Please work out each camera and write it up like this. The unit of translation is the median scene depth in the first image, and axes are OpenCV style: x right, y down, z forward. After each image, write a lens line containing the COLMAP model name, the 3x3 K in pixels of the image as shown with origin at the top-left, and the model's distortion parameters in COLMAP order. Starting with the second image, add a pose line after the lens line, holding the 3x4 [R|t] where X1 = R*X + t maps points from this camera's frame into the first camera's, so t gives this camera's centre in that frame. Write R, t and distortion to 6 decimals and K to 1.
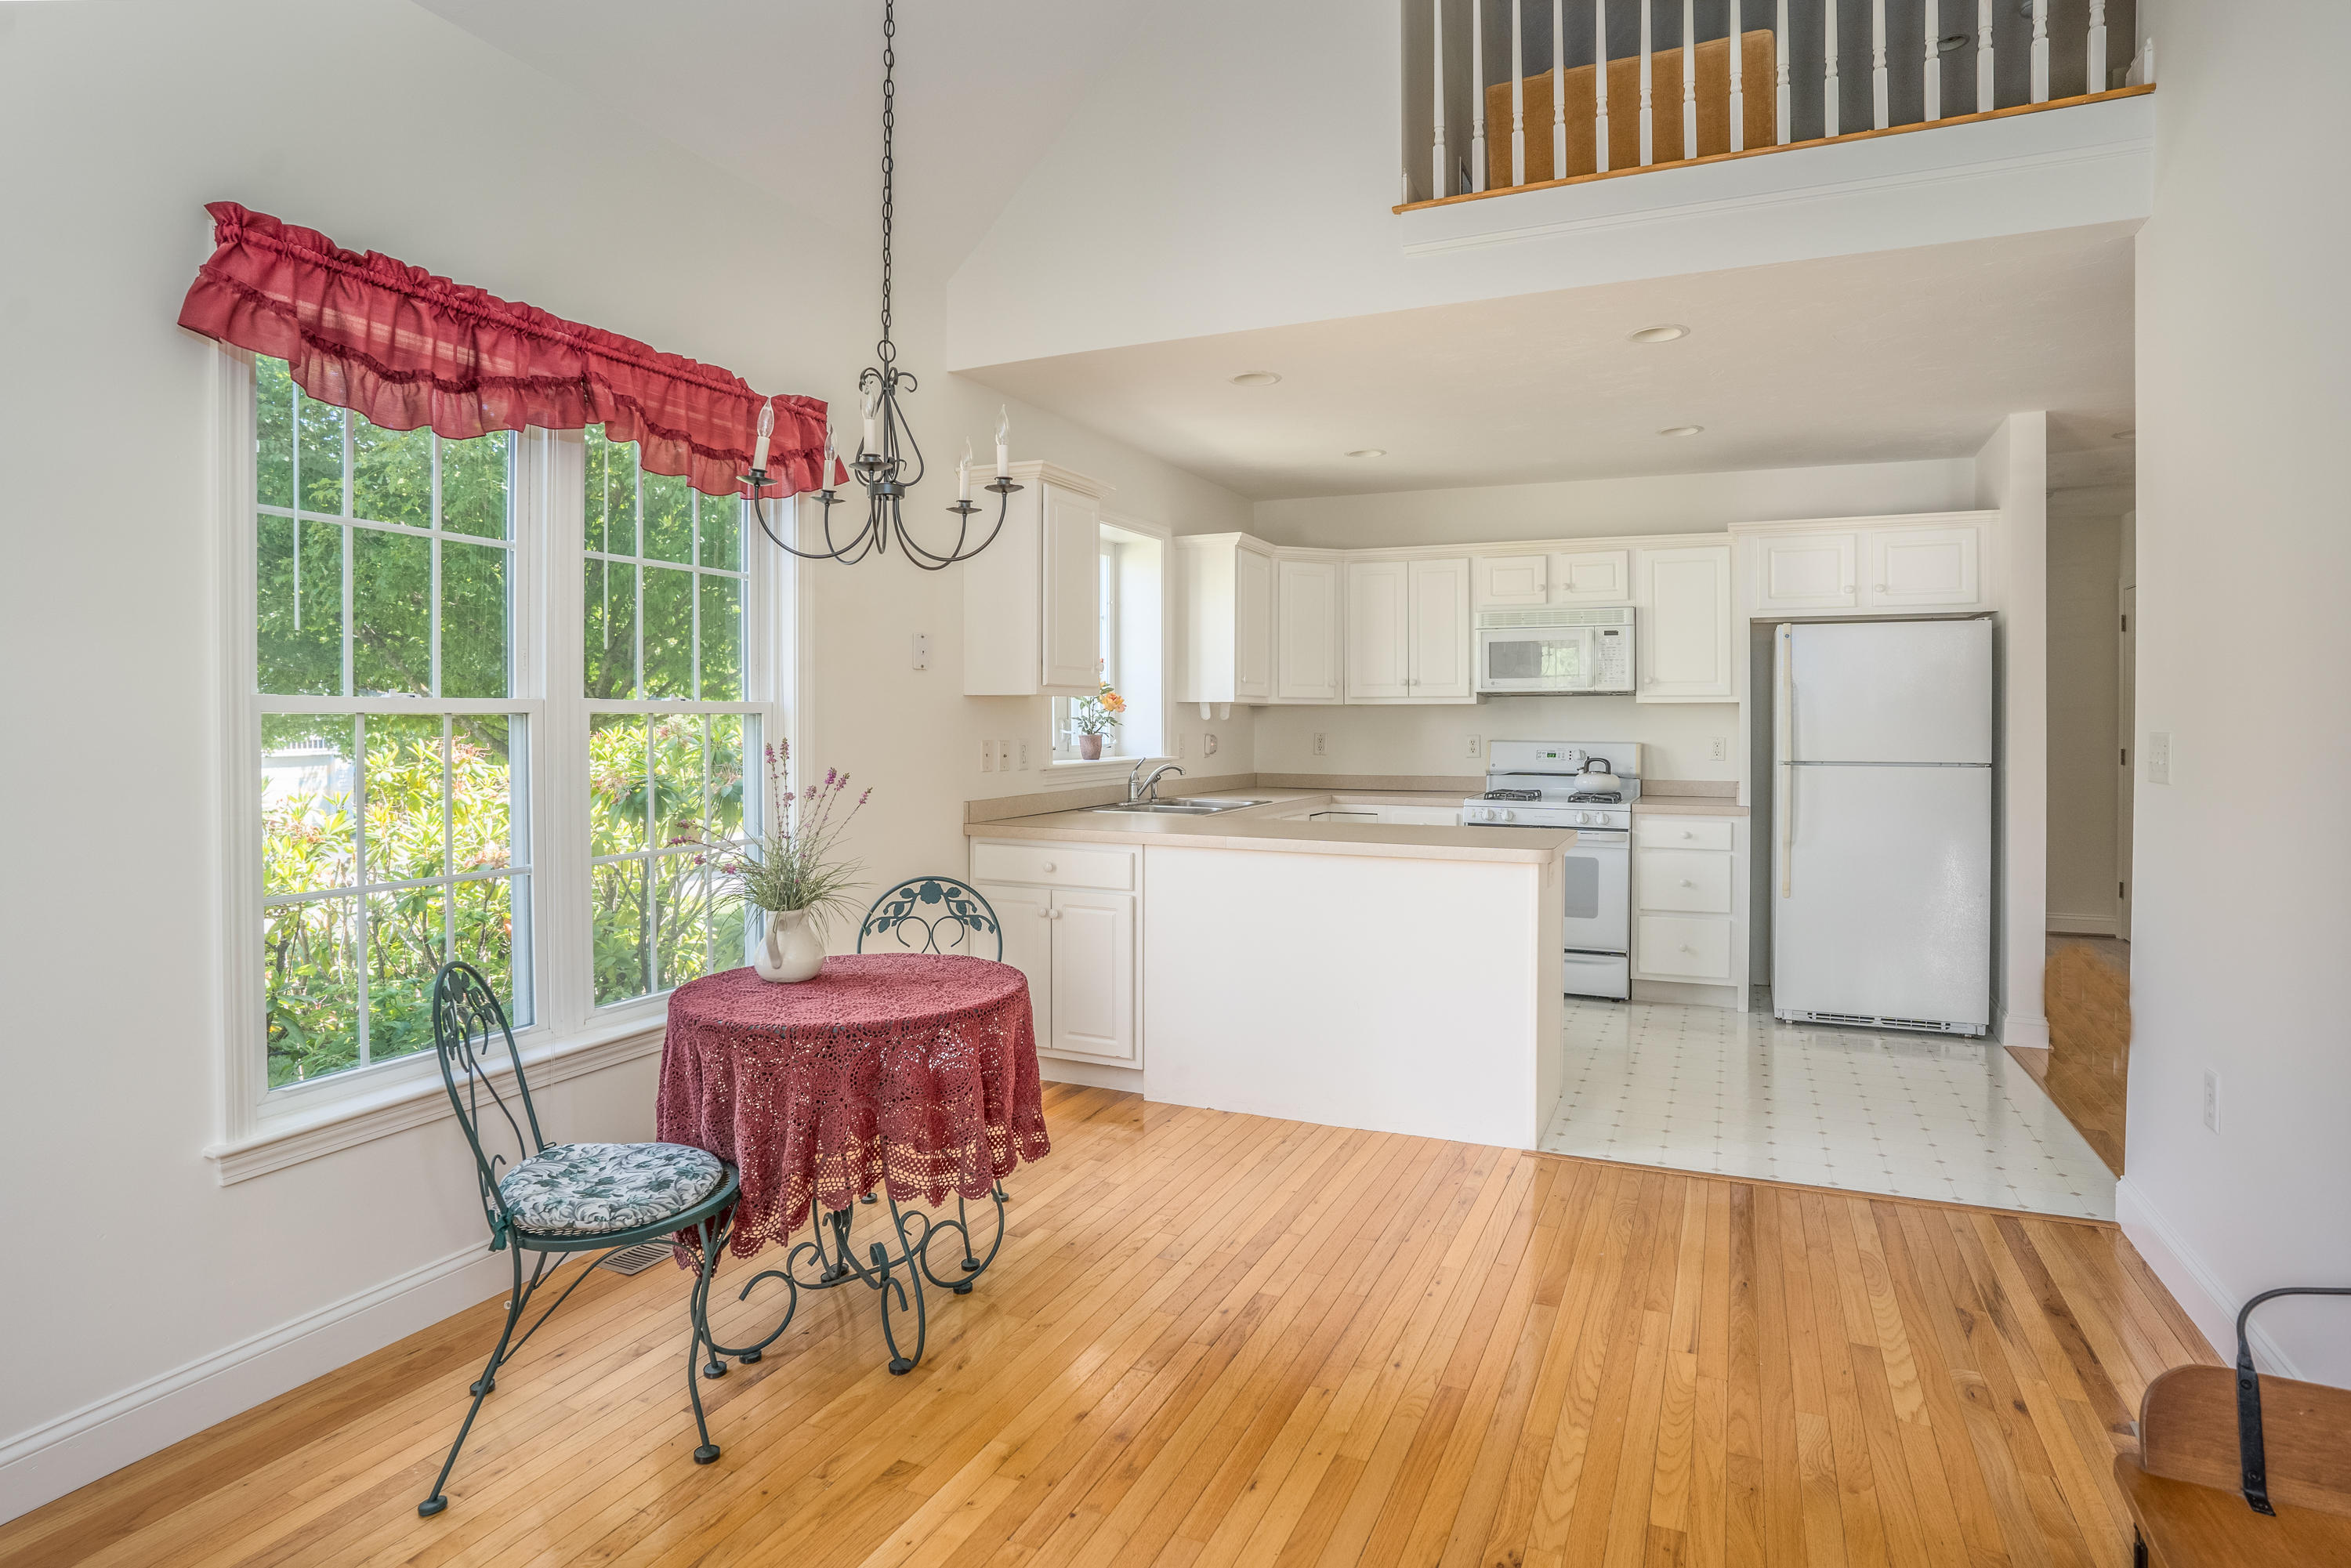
lens RADIAL K [[1209.7, 0, 1168.1], [0, 1209.7, 743.5], [0, 0, 1]] dist [-0.051180, 0.036704]
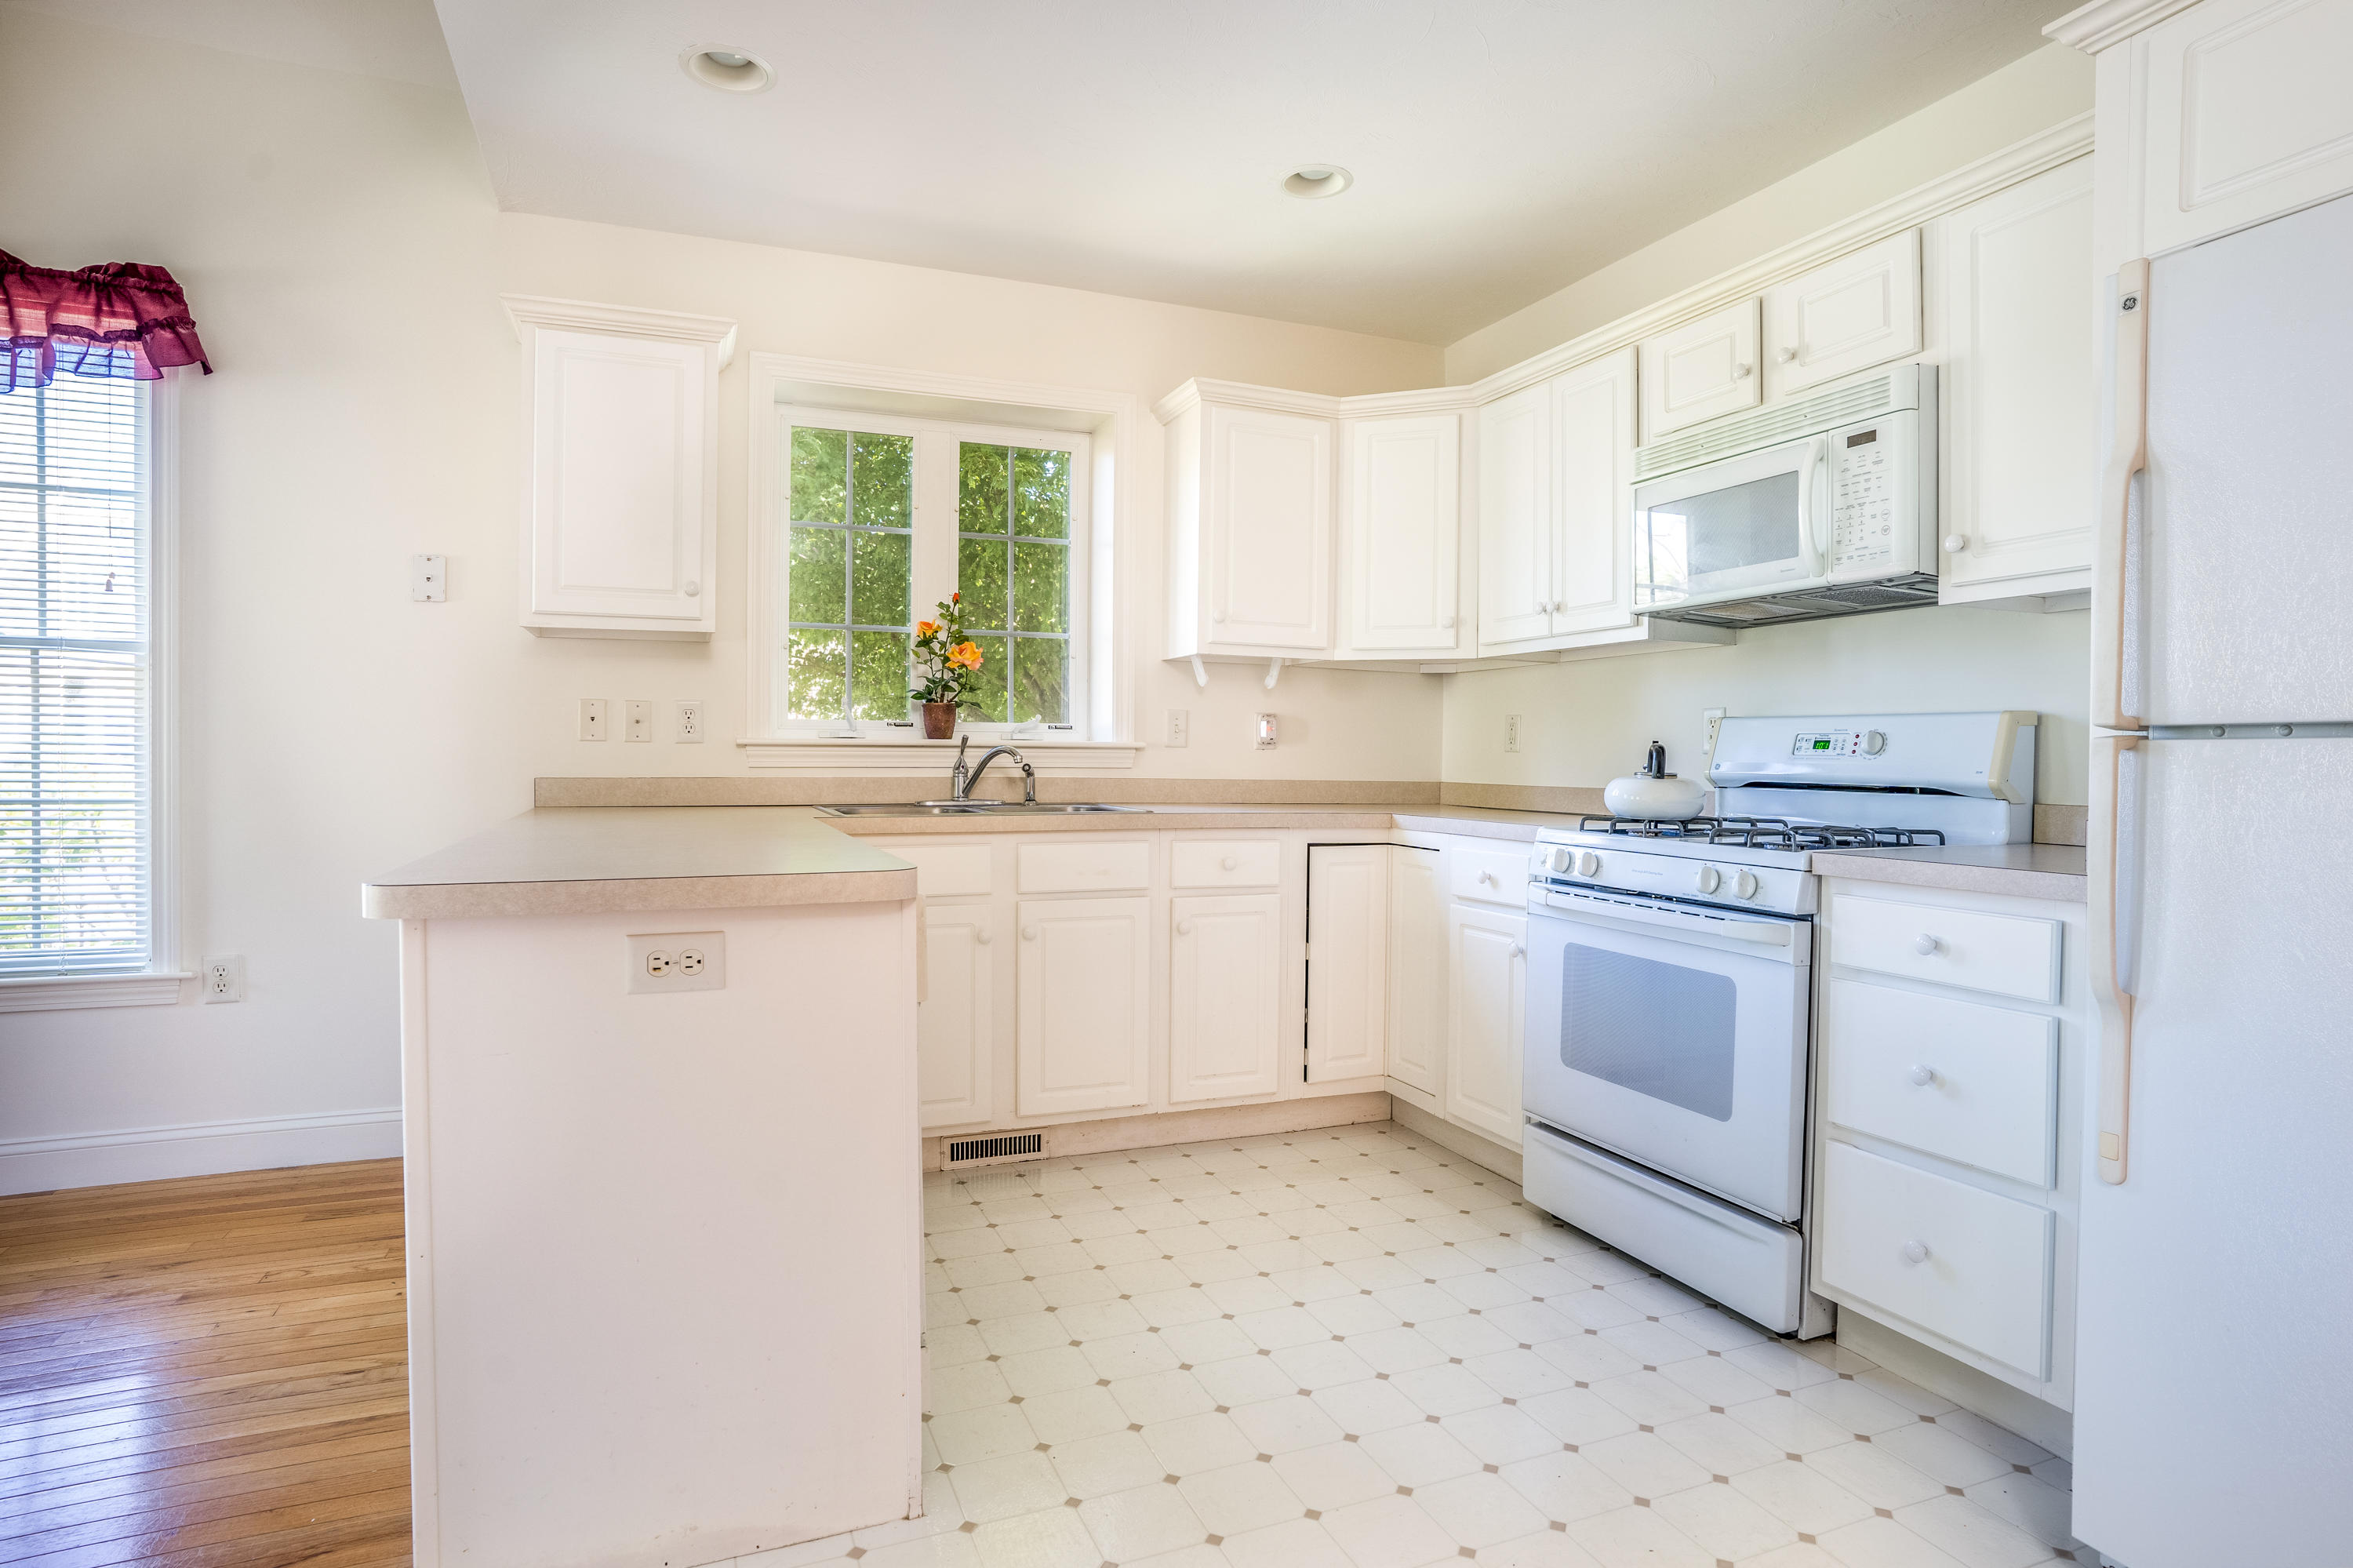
lens RADIAL K [[1222.9, 0, 1203.3], [0, 1222.9, 779.9], [0, 0, 1]] dist [-0.088340, 0.043023]
pose [[0.743330, 0.018070, -0.668681, 0.496436], [-0.020447, 0.999782, 0.004288, 0.028987], [0.668612, 0.010485, 0.743537, 0.569984]]
